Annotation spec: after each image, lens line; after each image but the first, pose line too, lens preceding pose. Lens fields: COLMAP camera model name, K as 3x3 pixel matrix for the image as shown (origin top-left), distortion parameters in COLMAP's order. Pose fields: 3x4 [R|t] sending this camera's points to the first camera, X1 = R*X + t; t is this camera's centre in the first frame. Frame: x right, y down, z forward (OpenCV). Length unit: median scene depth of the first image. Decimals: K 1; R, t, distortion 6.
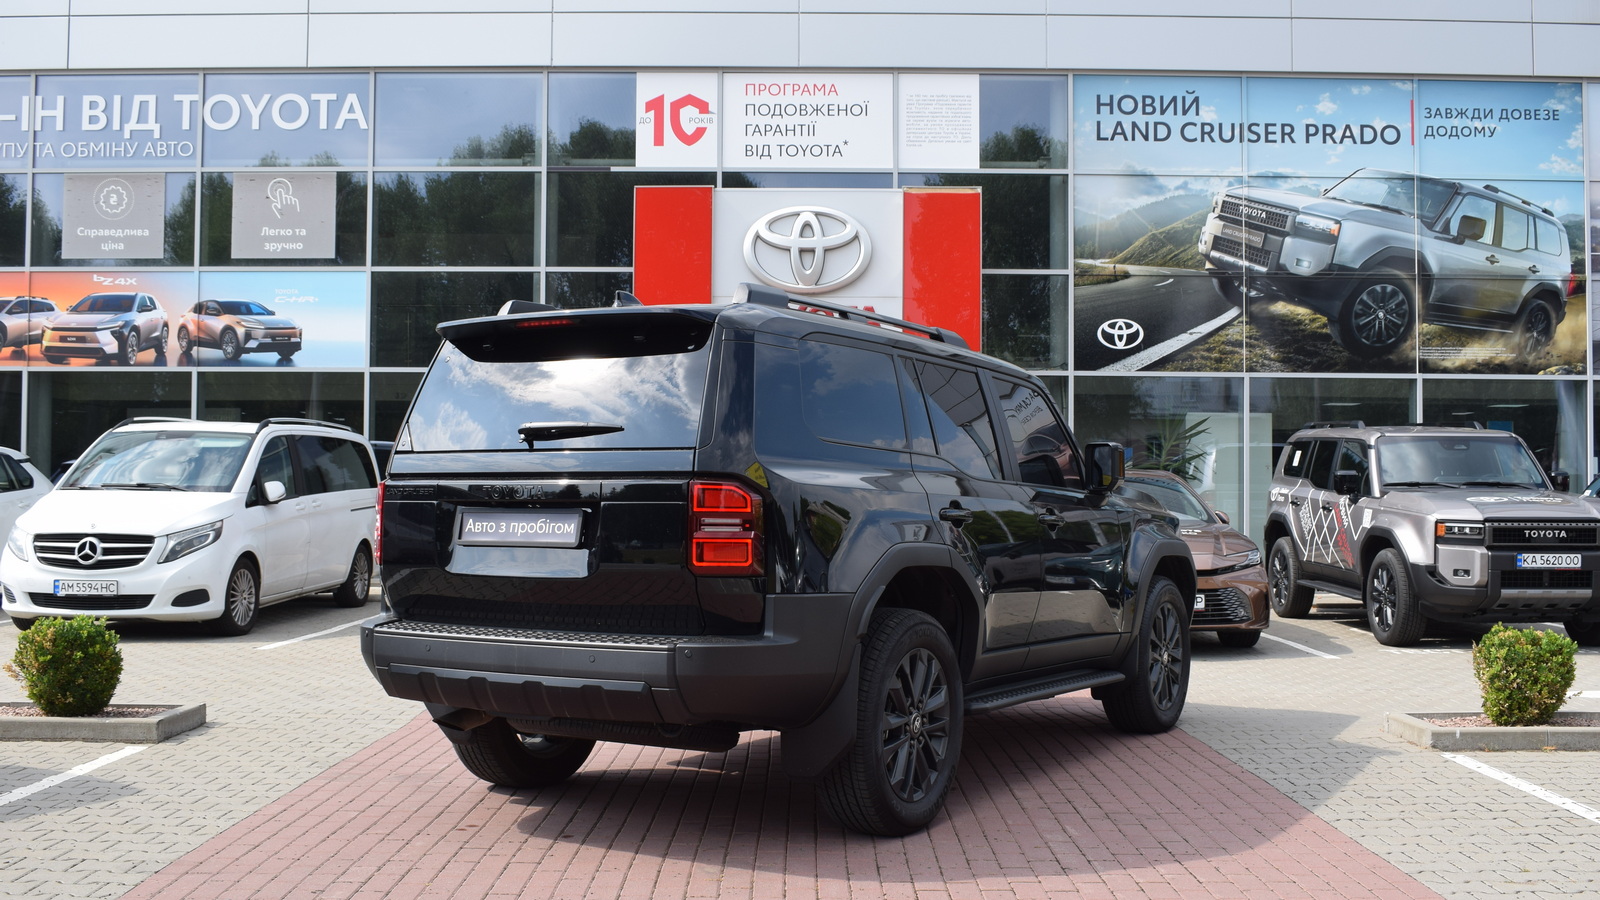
lens RADIAL K [[1632.6, 0, 803.7], [0, 1632.6, 451.7], [0, 0, 1]] dist [-0.071004, 0.000000]
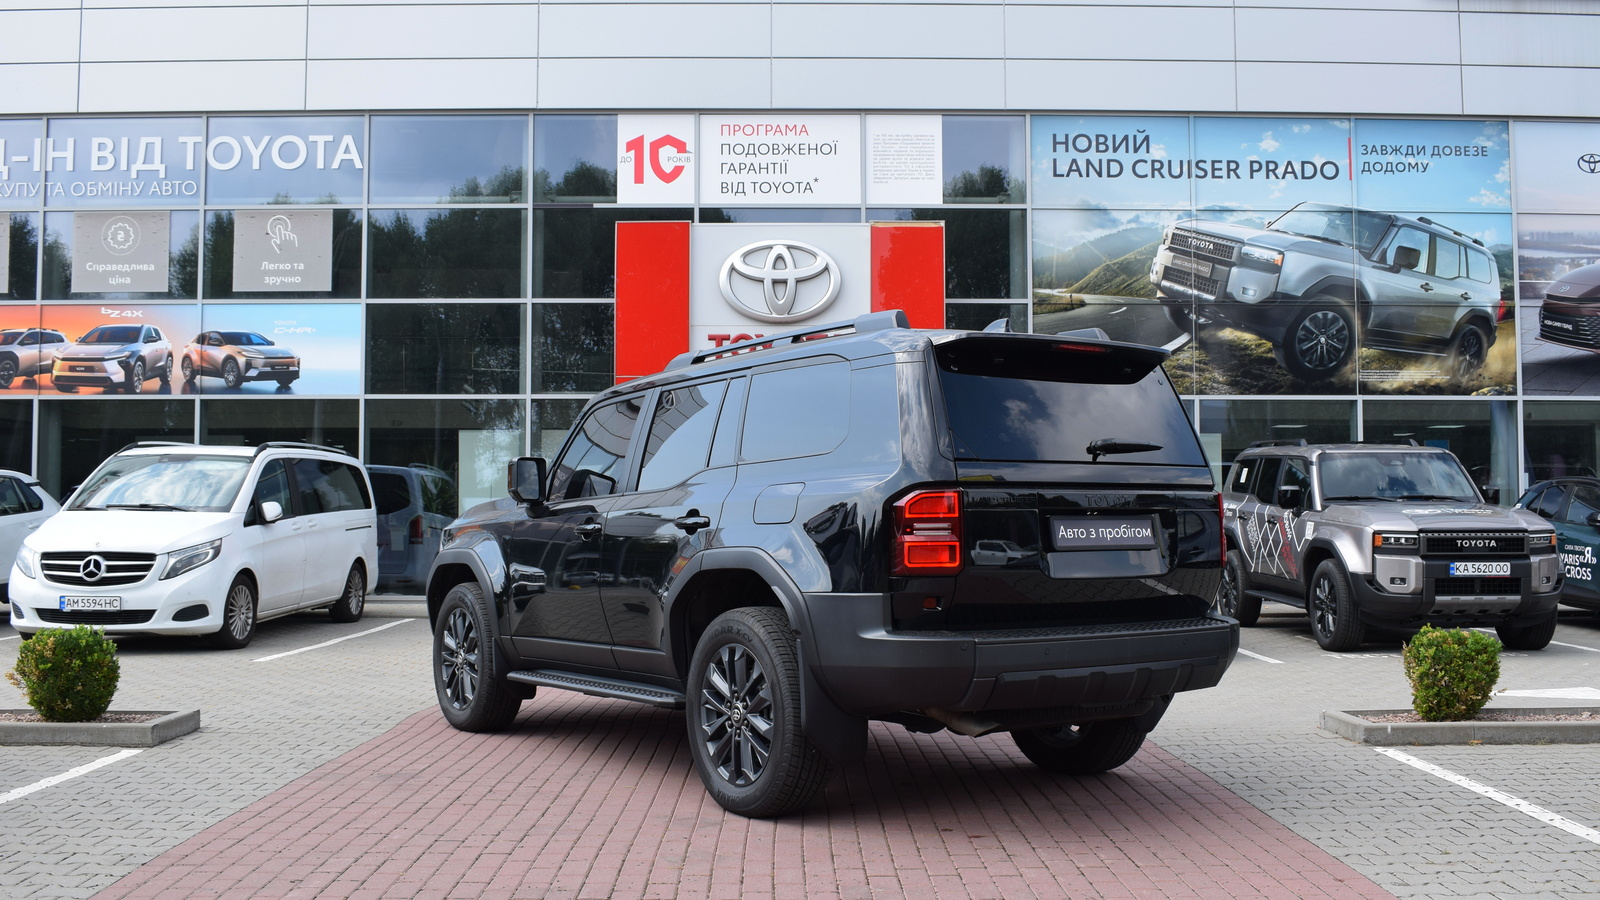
lens RADIAL K [[1551.7, 0, 804.4], [0, 1551.7, 442.9], [0, 0, 1]] dist [-0.074060, 0.000000]
pose [[0.999902, -0.005385, 0.012909, 0.004378], [0.005668, 0.999742, -0.022009, 0.002983], [-0.012787, 0.022080, 0.999674, -0.000900]]
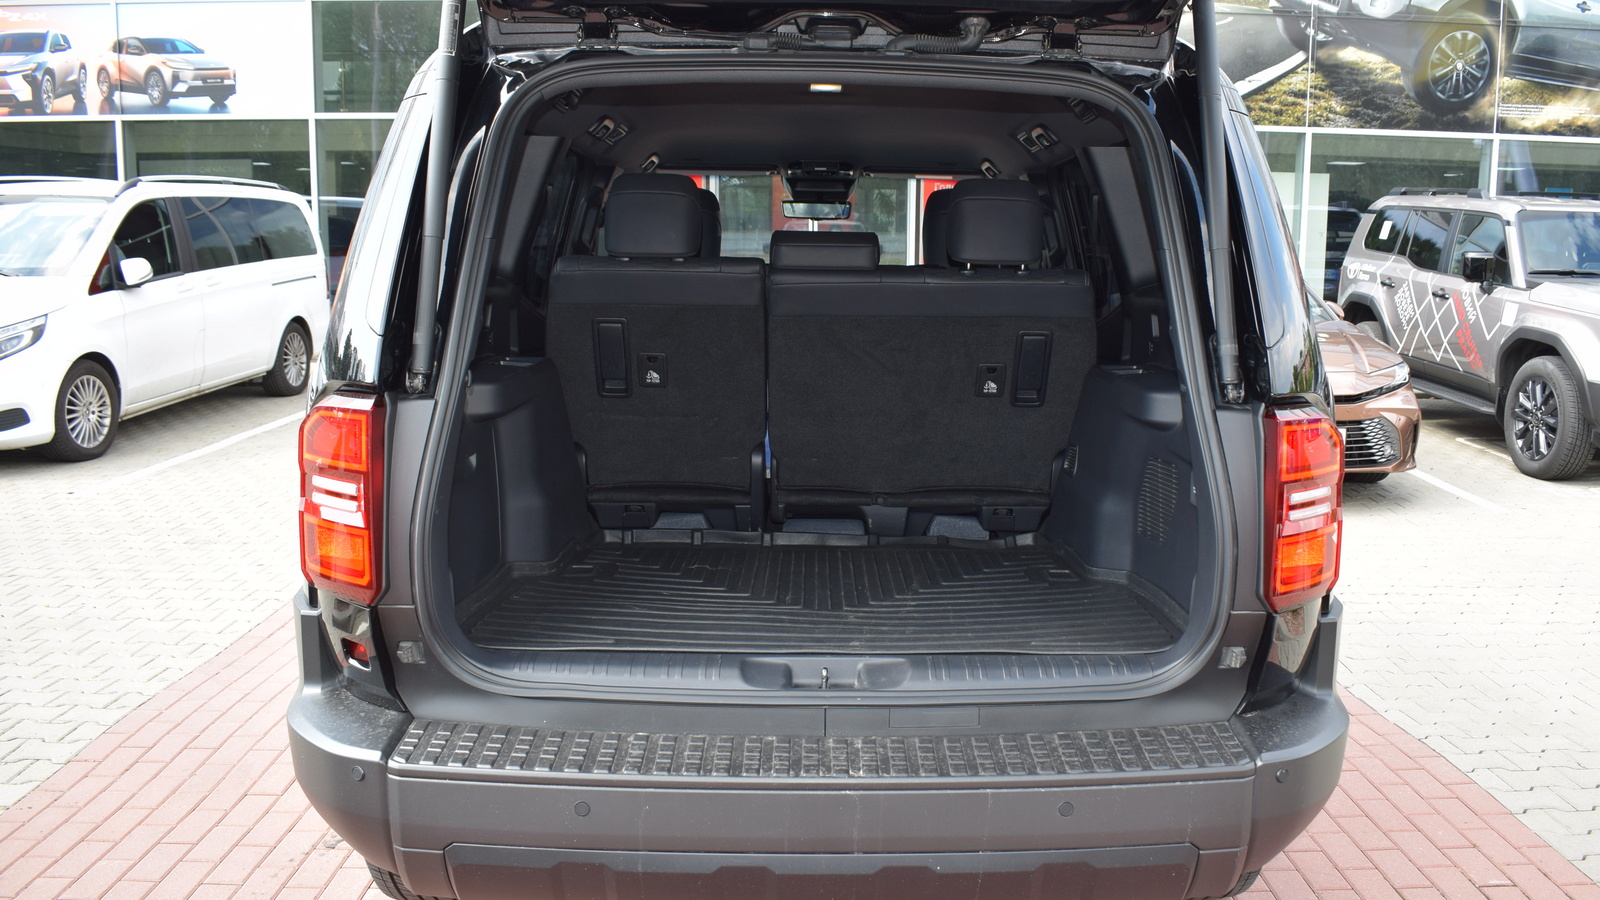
lens RADIAL K [[1289.6, 0, 846.0], [0, 1289.6, 445.4], [0, 0, 1]] dist [-0.089171, 0.007530]
pose [[0.999735, 0.003682, 0.022725, 0.004023], [-0.007996, 0.981211, 0.192772, -0.009781], [-0.021588, -0.192903, 0.980980, 0.292932]]
